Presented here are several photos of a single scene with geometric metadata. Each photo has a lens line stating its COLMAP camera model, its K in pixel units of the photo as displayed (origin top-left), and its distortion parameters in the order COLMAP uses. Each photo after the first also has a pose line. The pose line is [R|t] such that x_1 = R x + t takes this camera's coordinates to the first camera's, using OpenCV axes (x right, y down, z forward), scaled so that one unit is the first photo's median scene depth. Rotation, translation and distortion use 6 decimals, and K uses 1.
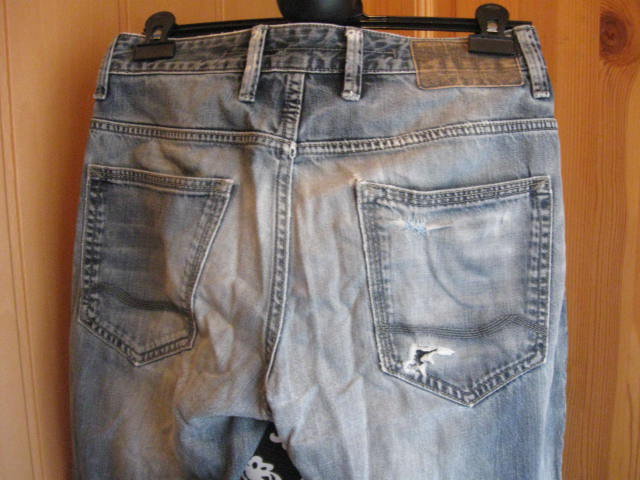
lens RADIAL K [[657.4, 0, 320.0], [0, 657.4, 240.0], [0, 0, 1]] dist [-0.131737, 0.004018]
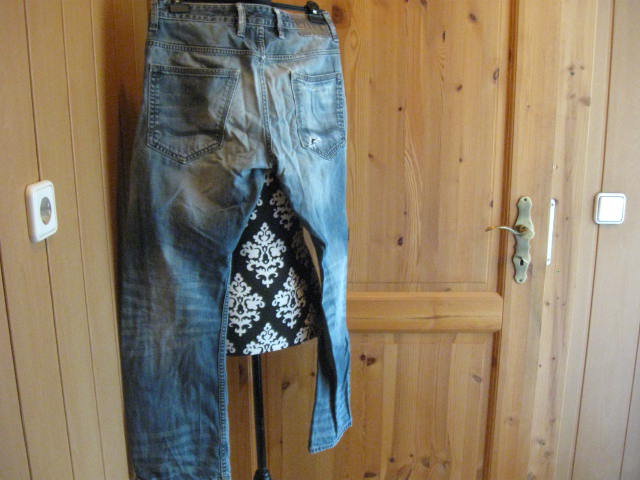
lens RADIAL K [[657.4, 0, 320.0], [0, 657.4, 240.0], [0, 0, 1]] dist [-0.131737, 0.004018]
pose [[0.753820, -0.136242, 0.642801, -1.479020], [0.080282, 0.990036, 0.115691, 0.258210], [-0.652158, -0.035605, 0.757246, -0.946552]]
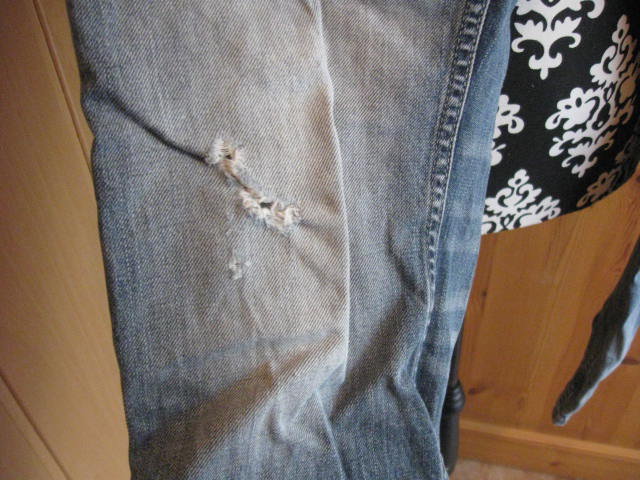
lens RADIAL K [[665.3, 0, 320.0], [0, 665.3, 240.0], [0, 0, 1]] dist [-0.126796, 0.014095]
pose [[0.893073, -0.329173, 0.306700, -0.583702], [0.098849, 0.808594, 0.580004, 0.385510], [-0.438918, -0.487669, 0.754672, 0.514849]]
